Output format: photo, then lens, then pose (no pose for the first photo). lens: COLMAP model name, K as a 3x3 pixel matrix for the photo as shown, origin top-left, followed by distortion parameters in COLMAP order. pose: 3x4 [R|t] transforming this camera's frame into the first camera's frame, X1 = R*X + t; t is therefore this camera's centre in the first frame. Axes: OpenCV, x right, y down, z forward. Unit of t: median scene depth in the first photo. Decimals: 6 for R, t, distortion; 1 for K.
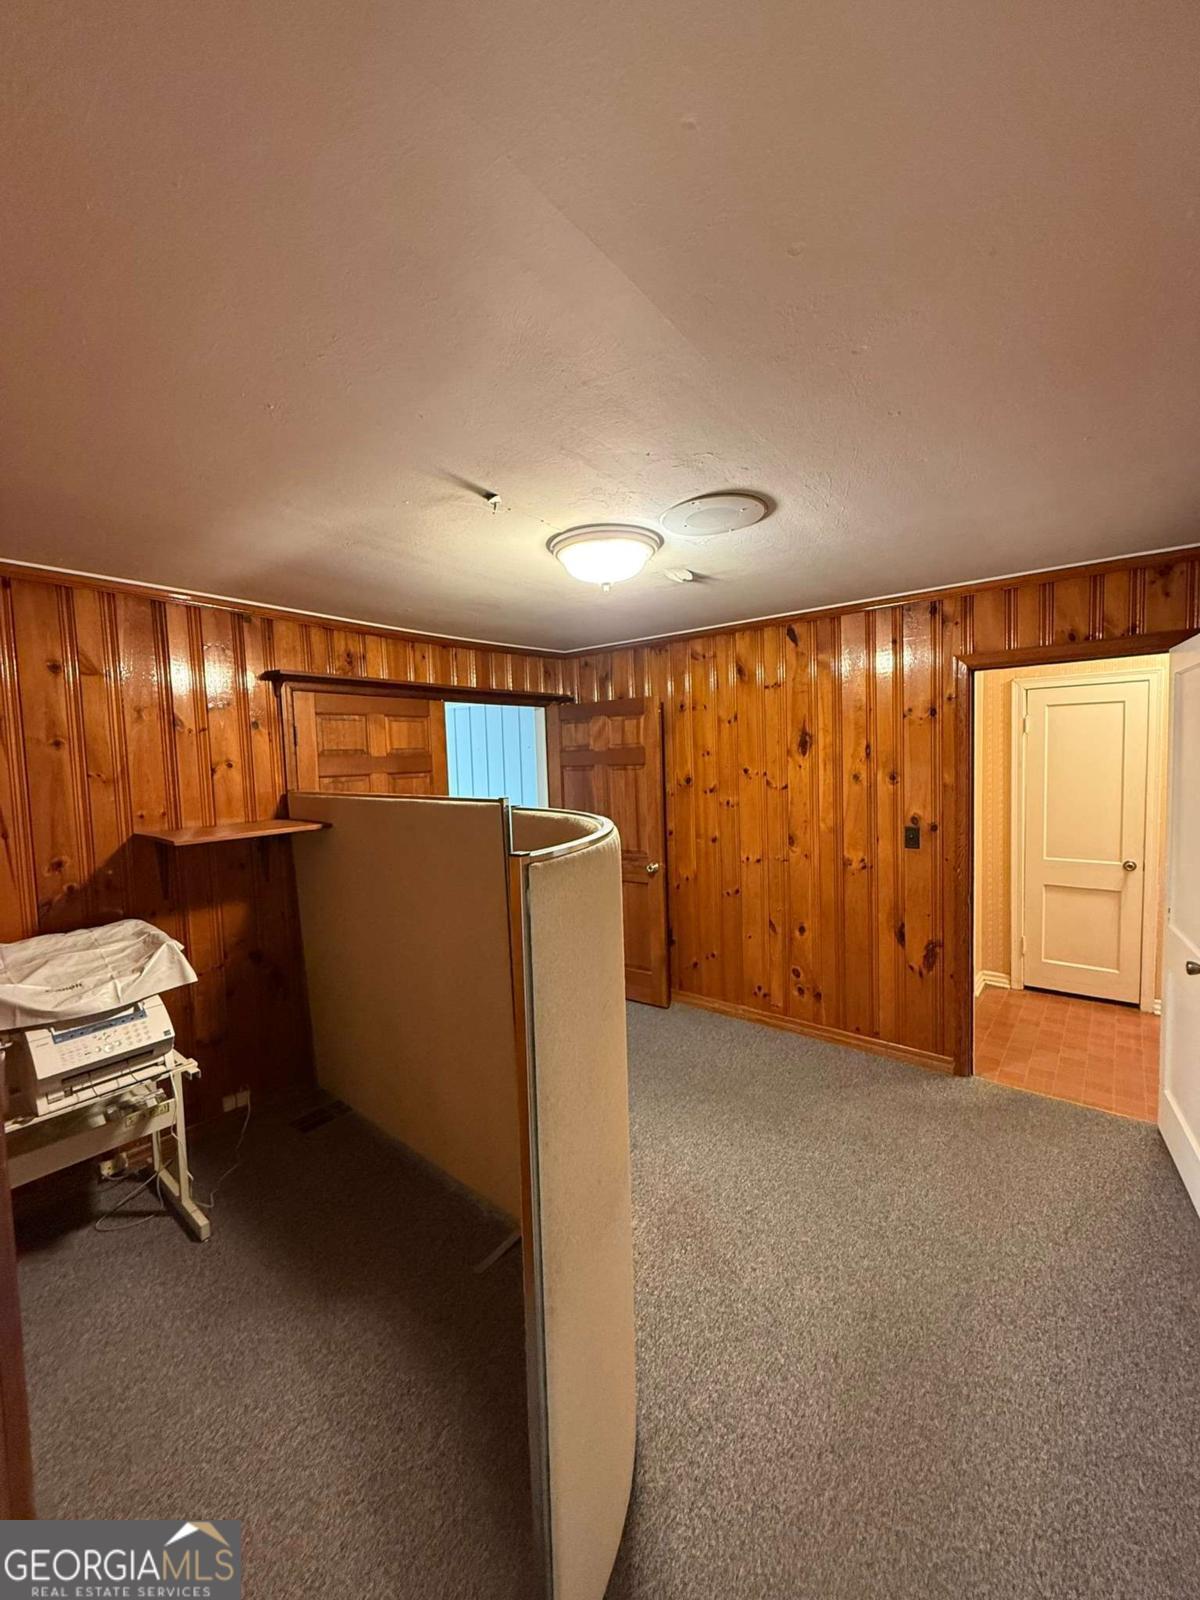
lens RADIAL K [[630.4, 0, 600.8], [0, 630.4, 793.0], [0, 0, 1]] dist [-0.001172, 0.000564]
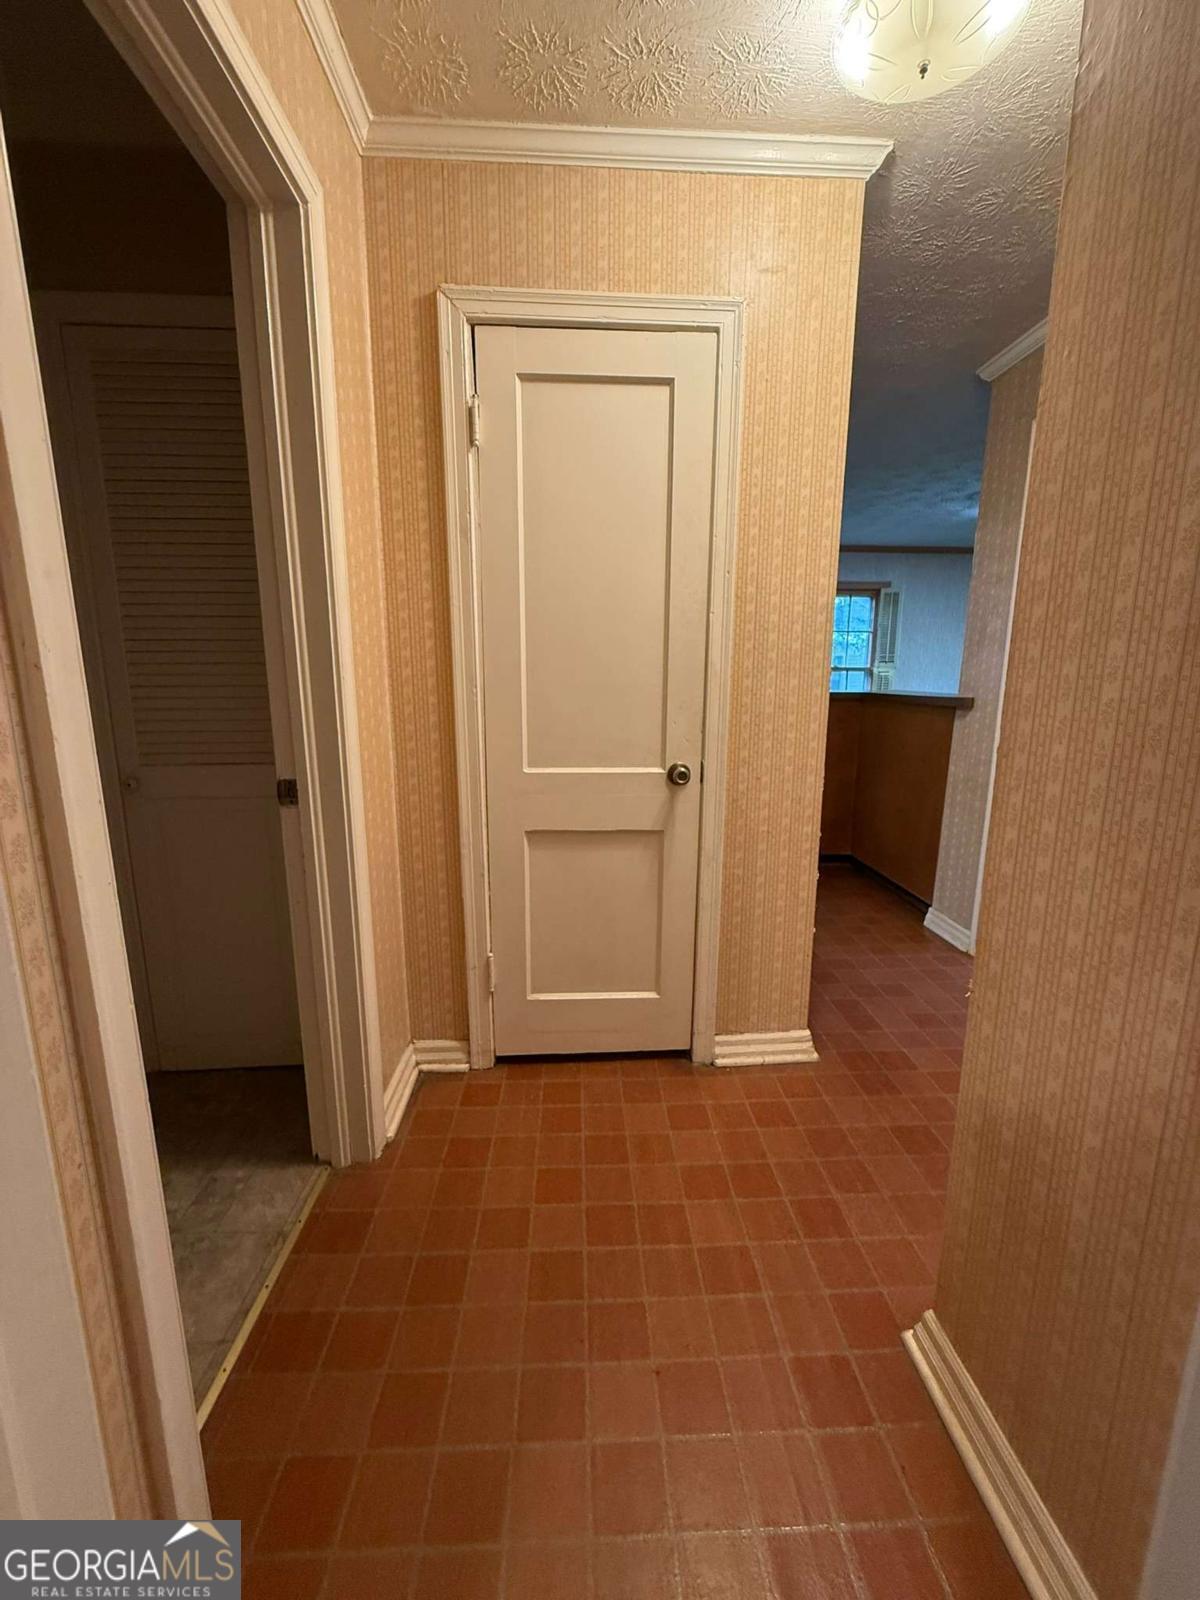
lens RADIAL K [[630.4, 0, 600.8], [0, 630.4, 793.0], [0, 0, 1]] dist [-0.001172, 0.000564]
pose [[0.743700, -0.088804, 0.662588, 0.474197], [0.014295, 0.993024, 0.117046, 0.071965], [-0.668360, -0.077576, 0.739782, 0.670964]]
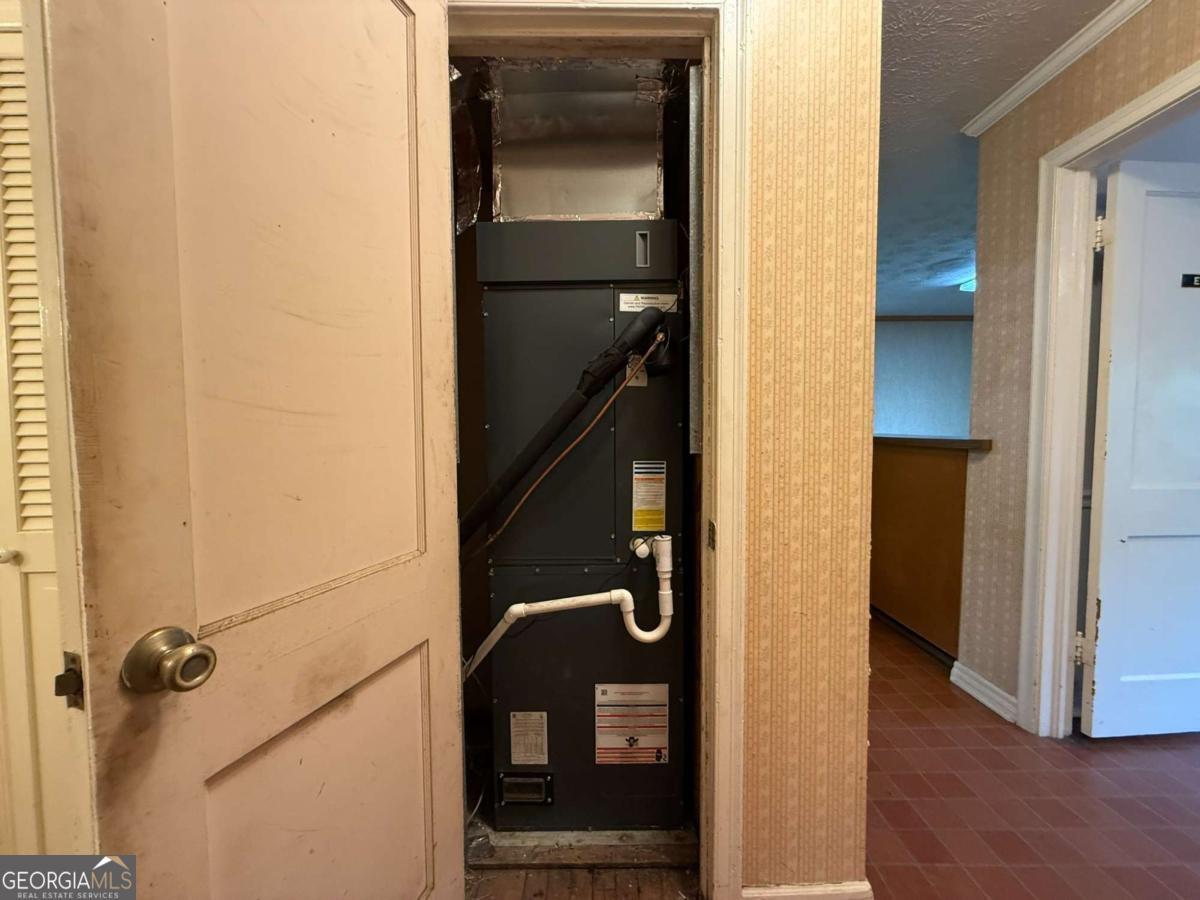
lens RADIAL K [[472.8, 0, 600.0], [0, 472.8, 450.0], [0, 0, 1]] dist [-0.001172, 0.000564]
pose [[0.773619, -0.006211, 0.633620, 0.609107], [0.022026, 0.999611, -0.017095, 0.065265], [-0.633268, 0.027181, 0.773455, 0.789574]]
